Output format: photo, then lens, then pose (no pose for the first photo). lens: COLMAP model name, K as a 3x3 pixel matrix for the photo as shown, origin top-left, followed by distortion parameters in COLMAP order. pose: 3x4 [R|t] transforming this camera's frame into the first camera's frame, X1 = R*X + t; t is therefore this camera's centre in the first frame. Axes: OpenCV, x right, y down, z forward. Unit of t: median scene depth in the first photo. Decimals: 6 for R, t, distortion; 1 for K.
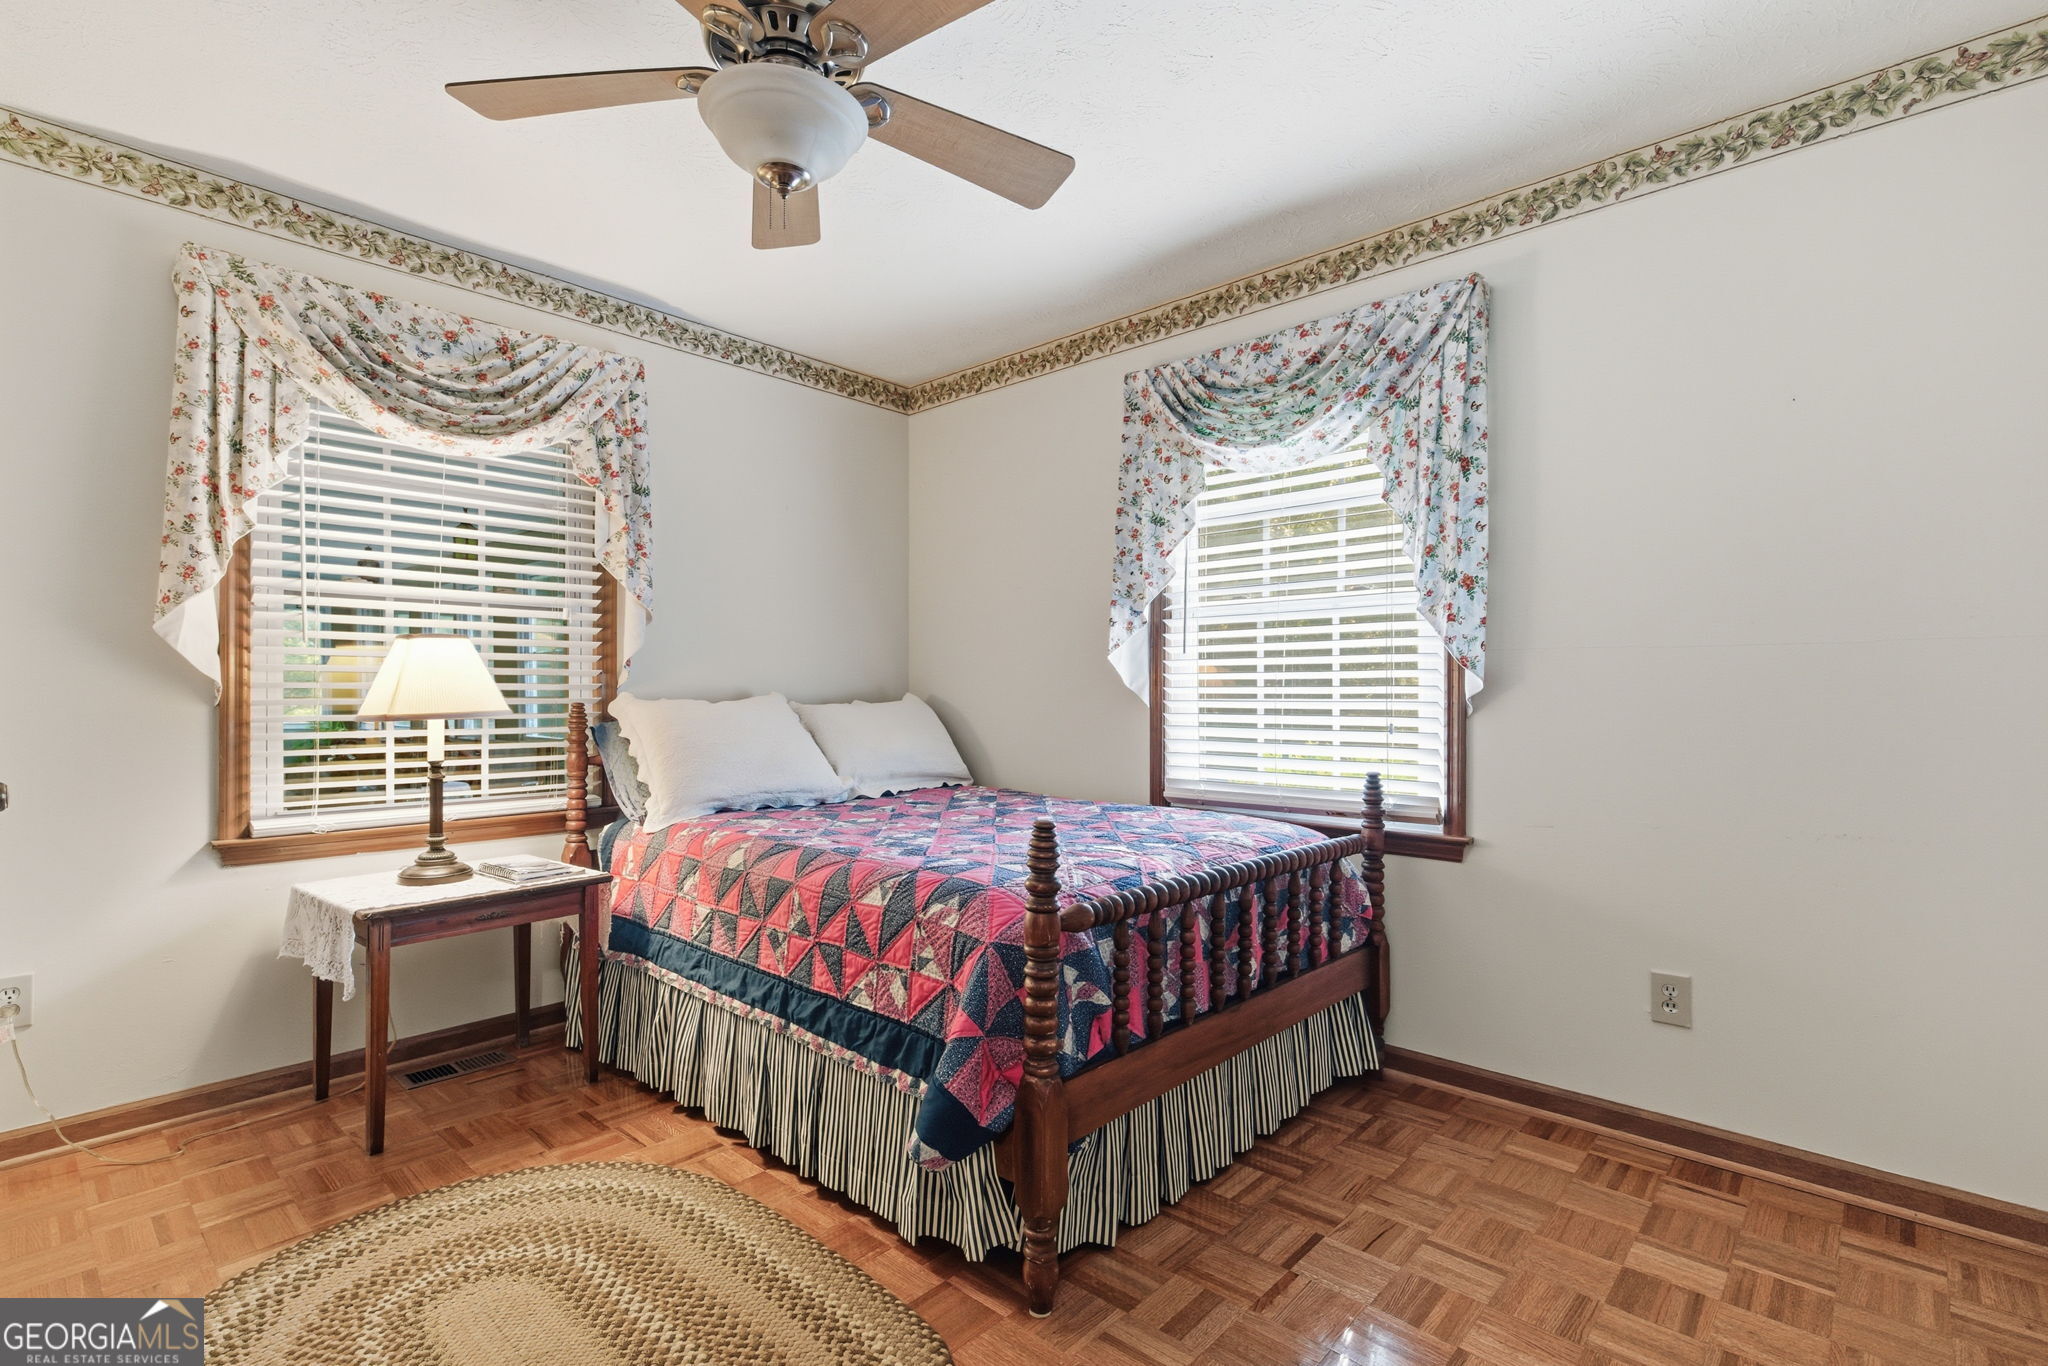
lens RADIAL K [[938.4, 0, 1020.8], [0, 938.4, 693.8], [0, 0, 1]] dist [0.003582, -0.001049]
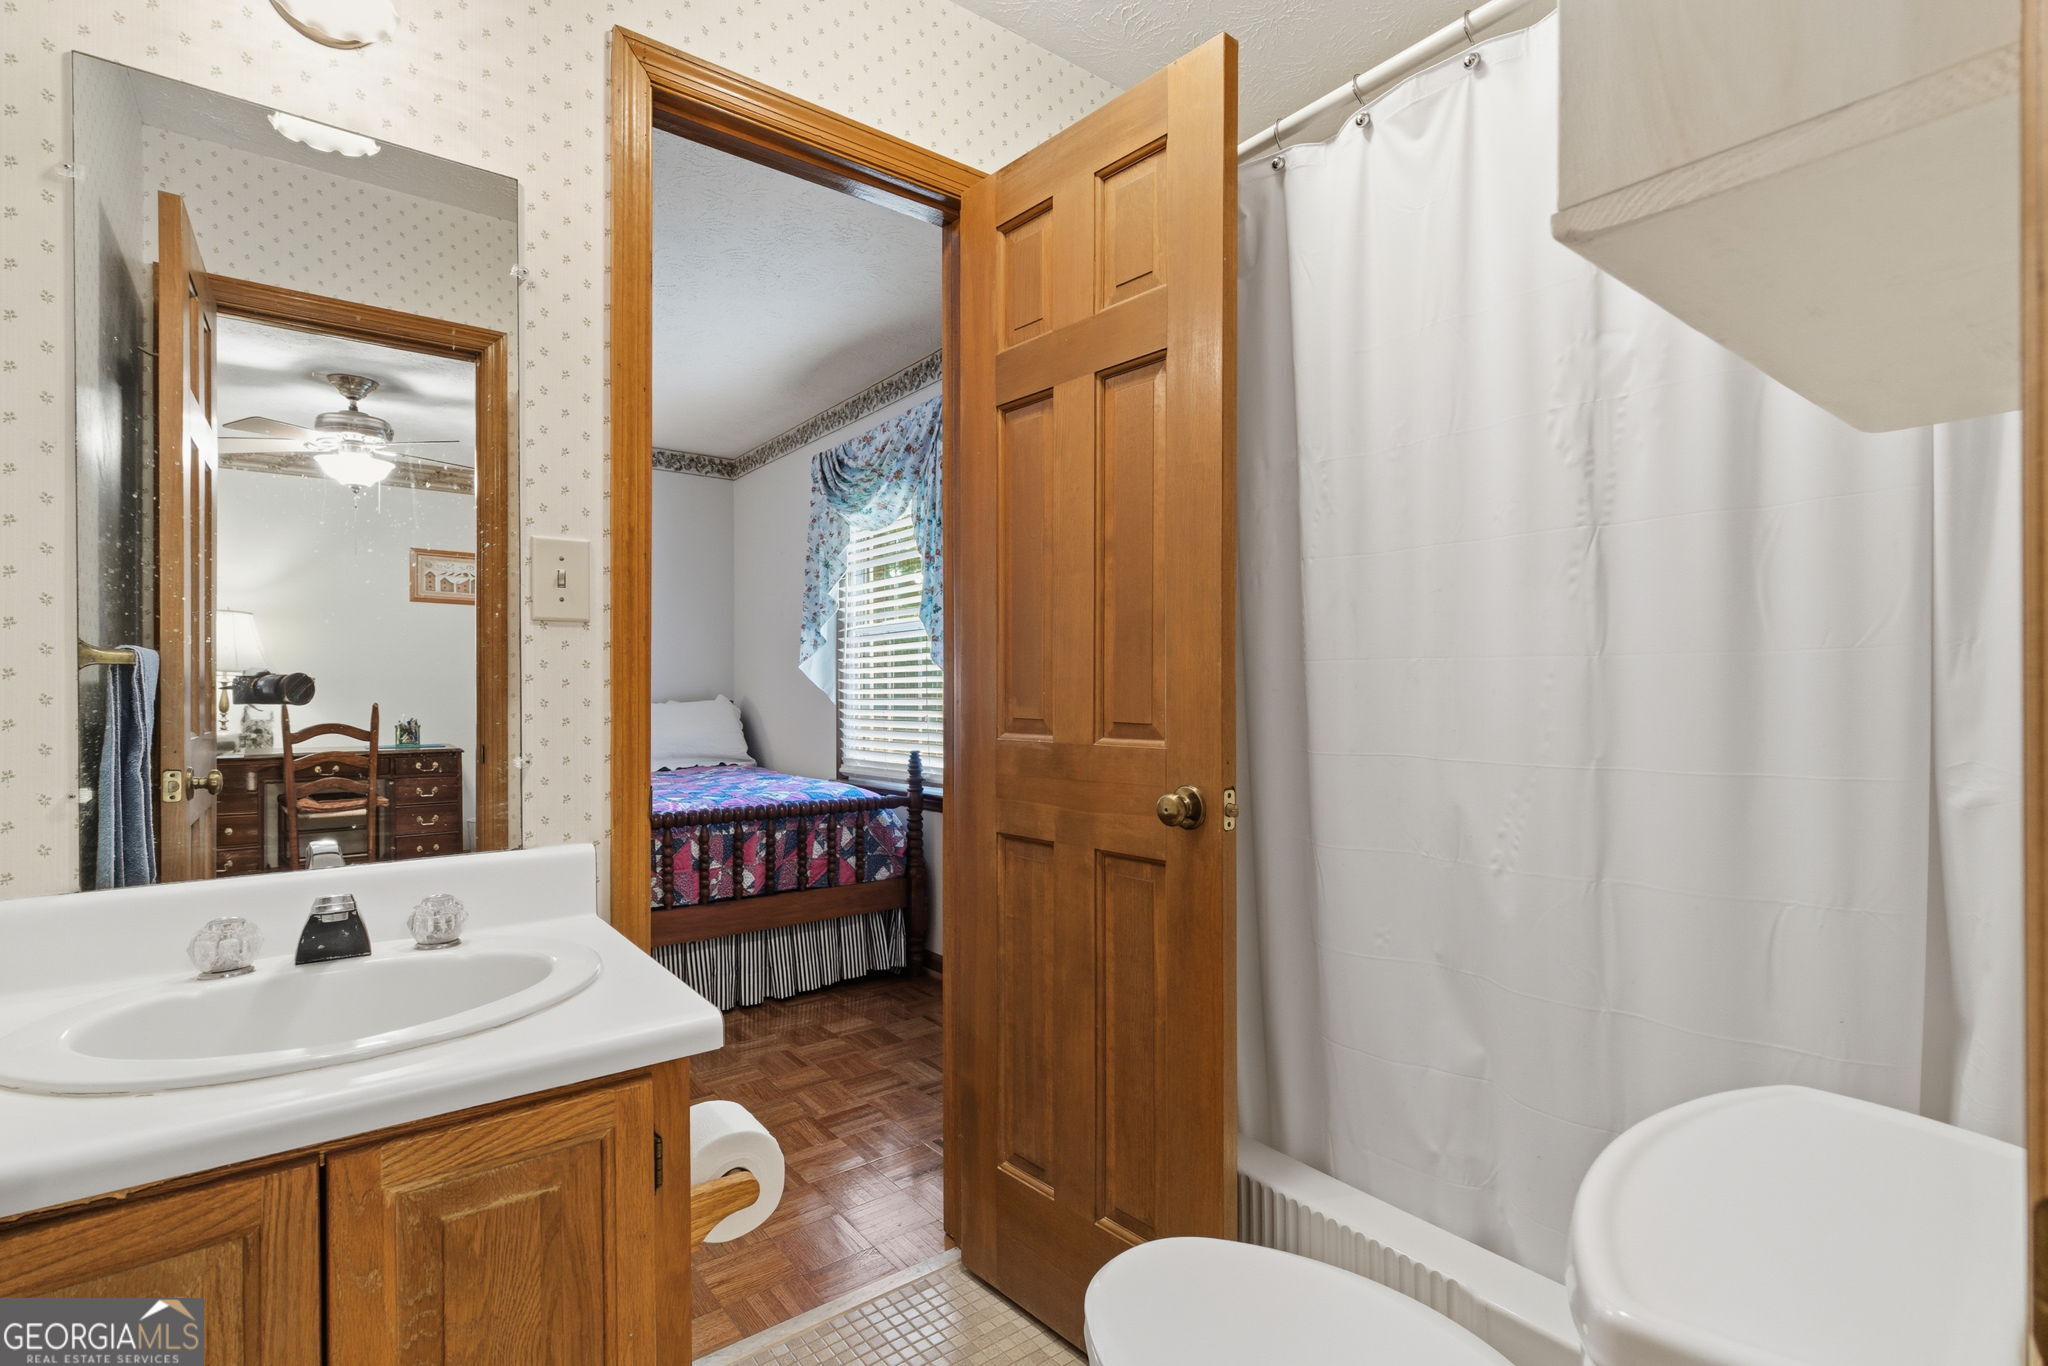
lens RADIAL K [[938.4, 0, 1027.8], [0, 938.4, 681.5], [0, 0, 1]] dist [0.003582, -0.001049]
pose [[0.986296, -0.008929, -0.164743, 0.703639], [0.006749, 0.999882, -0.013785, 0.002439], [0.164846, 0.012485, 0.986240, -0.297370]]
